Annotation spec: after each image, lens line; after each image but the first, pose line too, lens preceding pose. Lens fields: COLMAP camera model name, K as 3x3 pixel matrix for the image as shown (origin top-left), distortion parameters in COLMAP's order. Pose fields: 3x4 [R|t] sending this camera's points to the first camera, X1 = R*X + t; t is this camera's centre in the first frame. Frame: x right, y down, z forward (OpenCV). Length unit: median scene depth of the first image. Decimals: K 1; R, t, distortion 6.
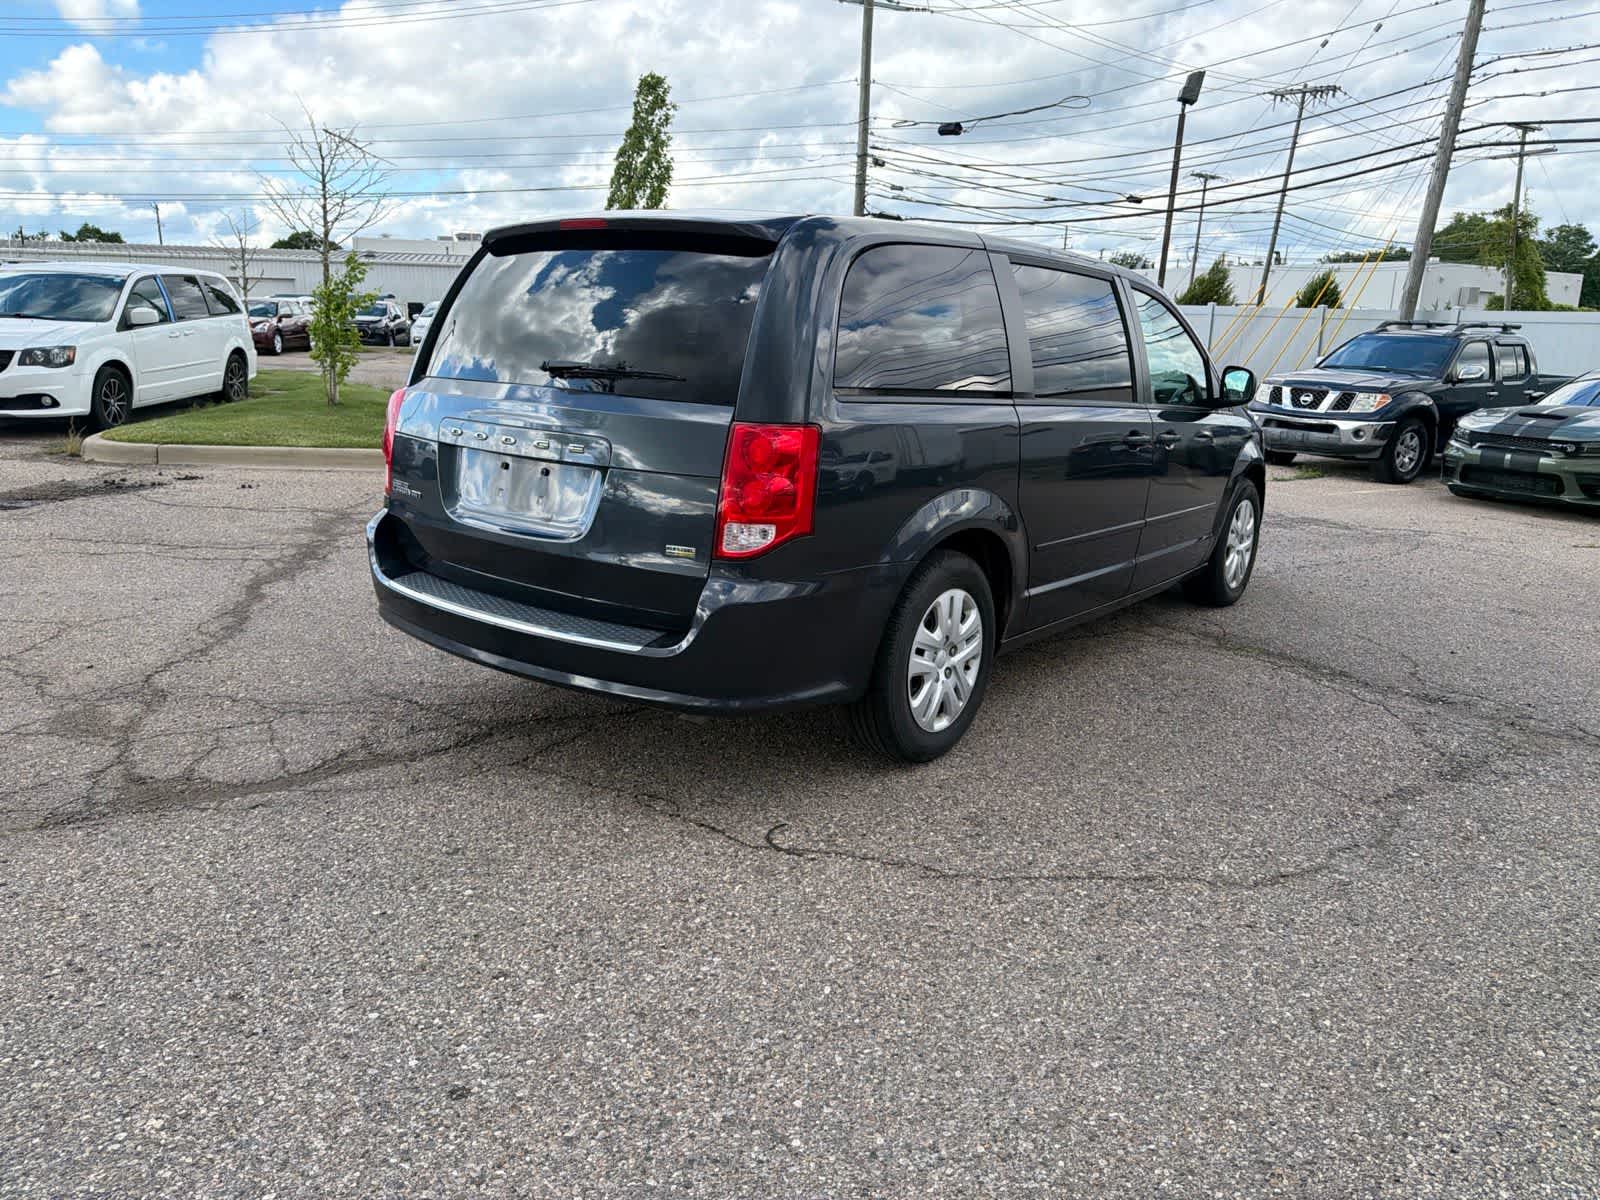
lens RADIAL K [[1126.1, 0, 806.2], [0, 1126.1, 601.6], [0, 0, 1]] dist [0.025002, -0.029405]
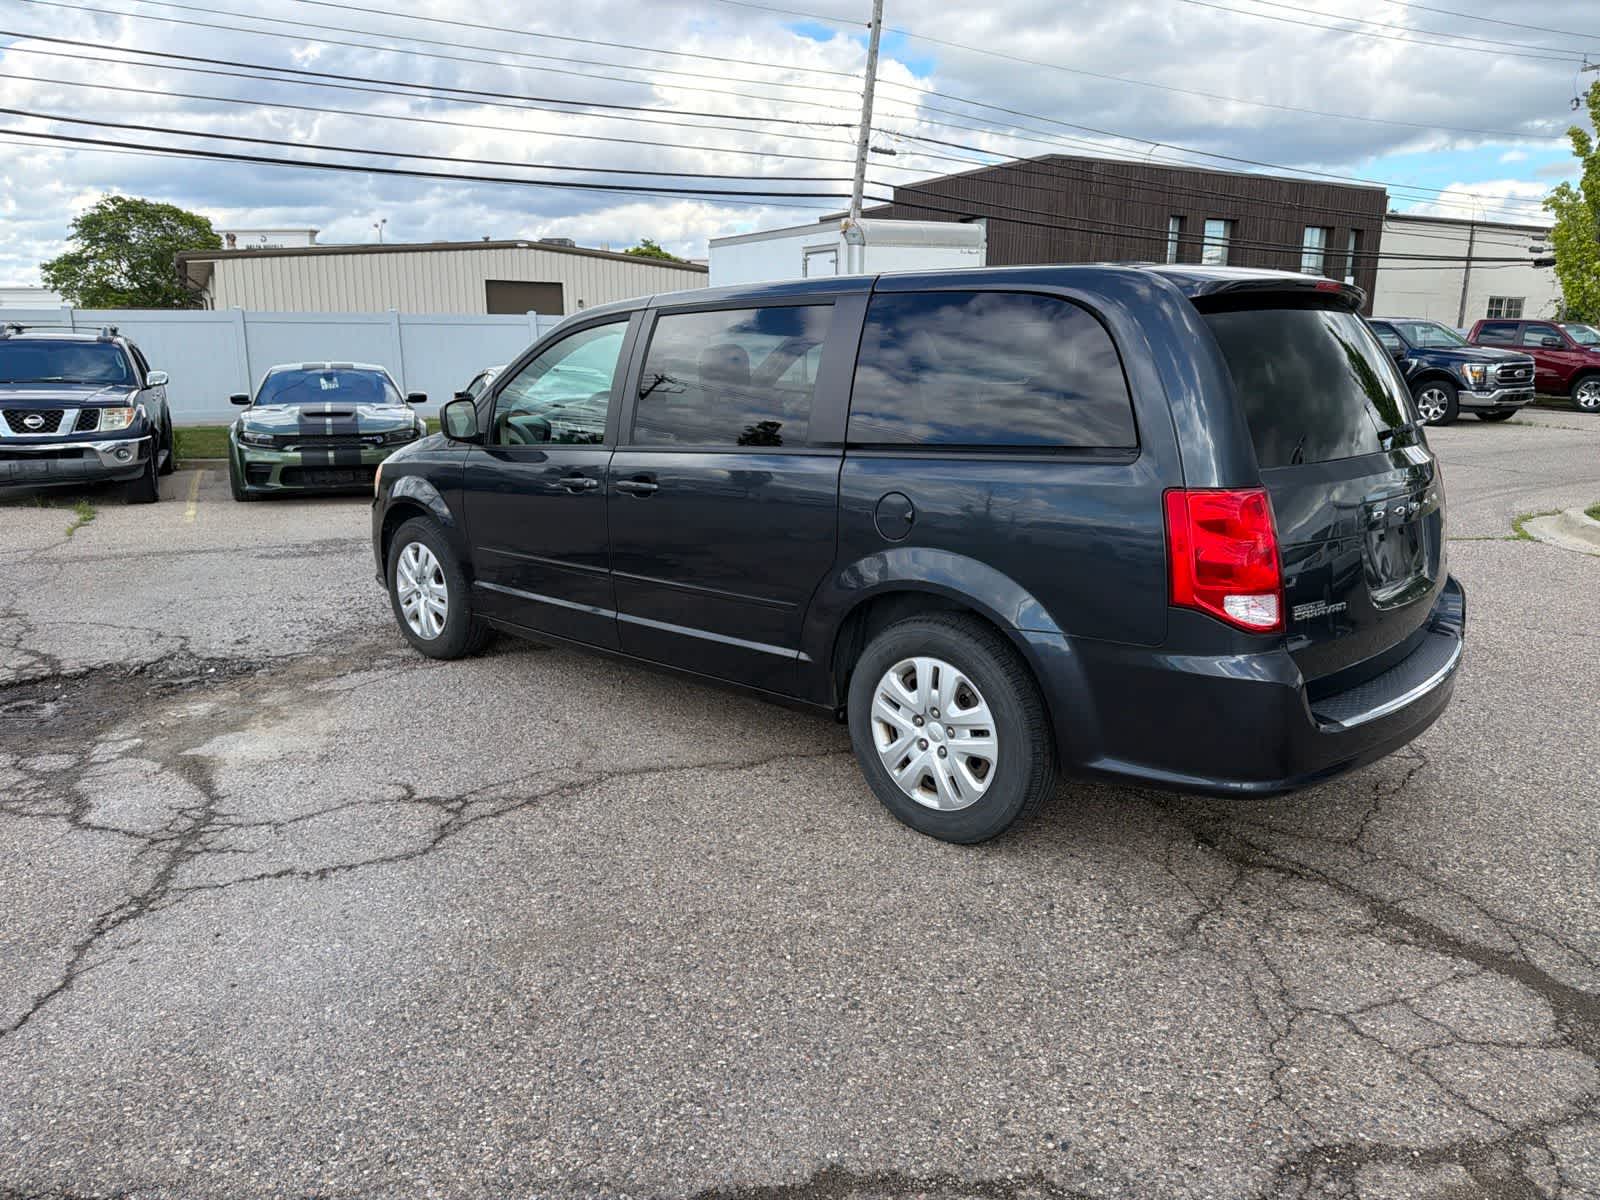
lens RADIAL K [[1126.1, 0, 801.6], [0, 1126.1, 591.5], [0, 0, 1]] dist [0.025002, -0.029405]
pose [[0.106729, -0.242445, 0.964277, -1.105336], [0.234525, 0.948590, 0.212543, -0.351747], [-0.966233, 0.203462, 0.158101, 1.165155]]
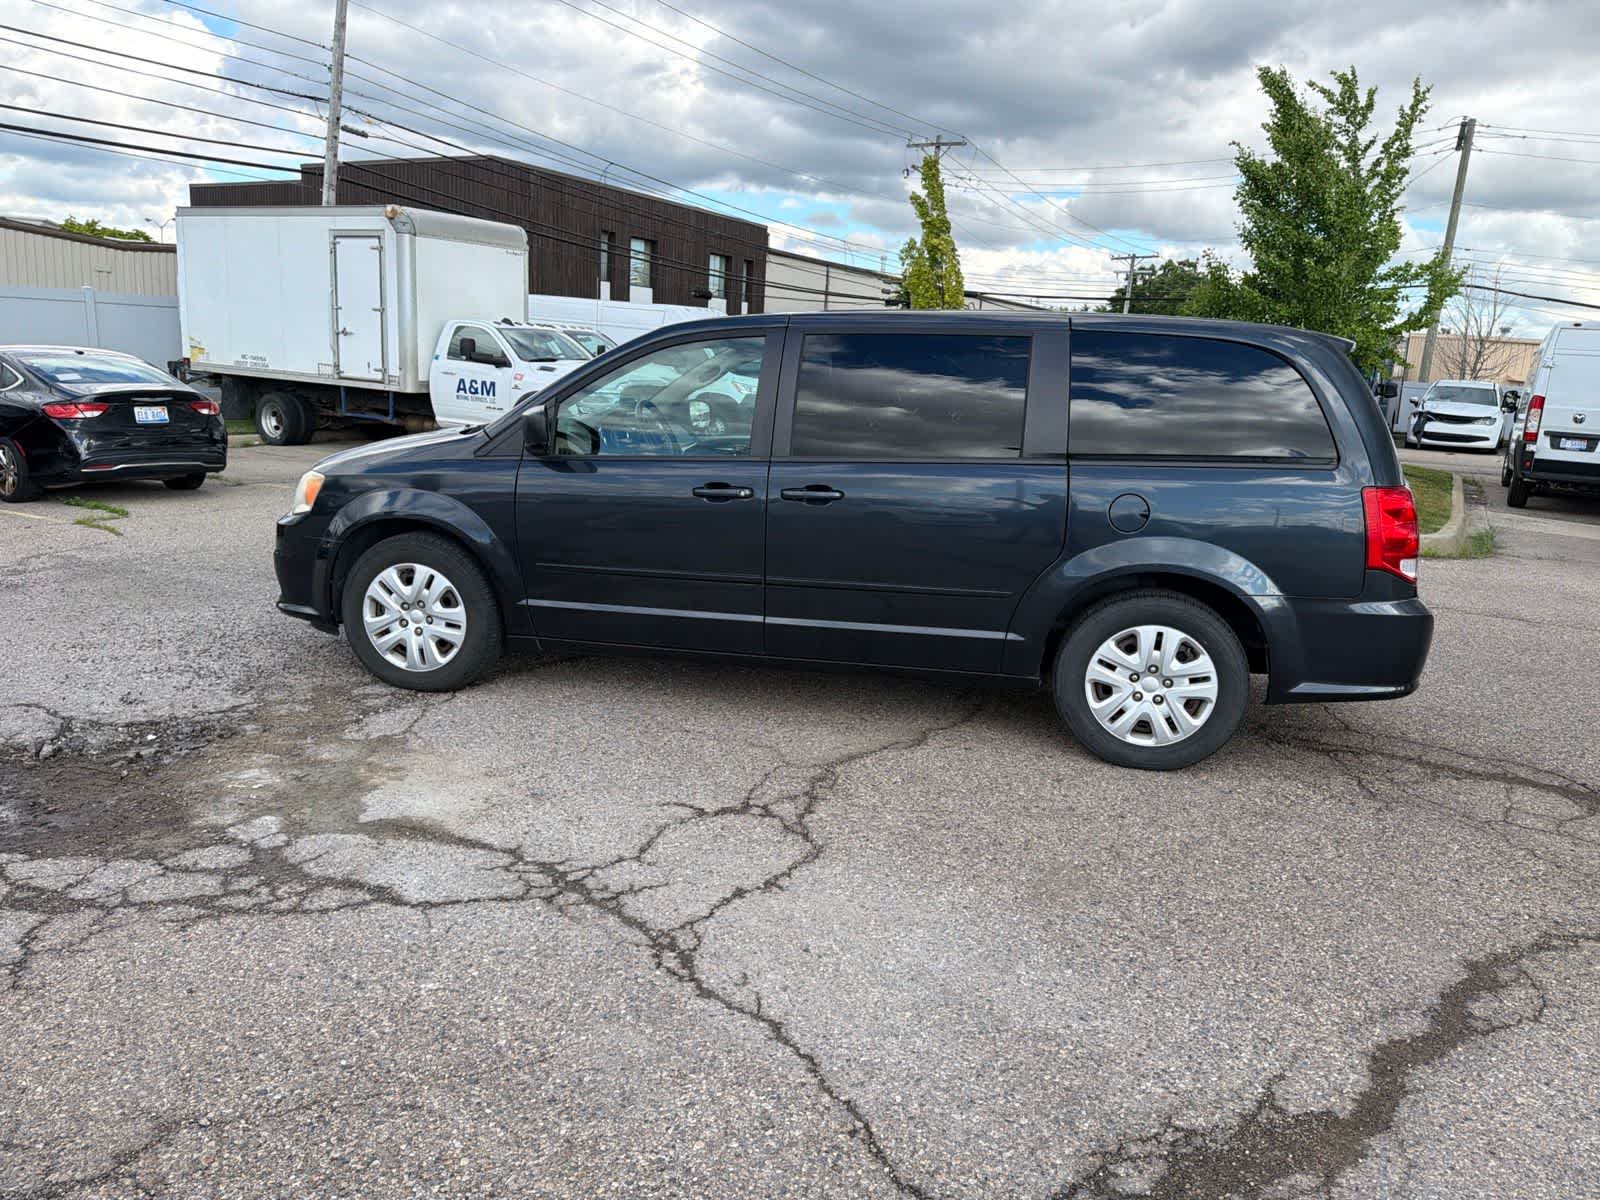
lens RADIAL K [[1126.1, 0, 806.9], [0, 1126.1, 598.4], [0, 0, 1]] dist [0.025002, -0.029405]
pose [[-0.432937, -0.233986, 0.870527, -1.071149], [0.149111, 0.933830, 0.325158, -0.528675], [-0.889006, 0.270578, -0.369399, 1.926404]]
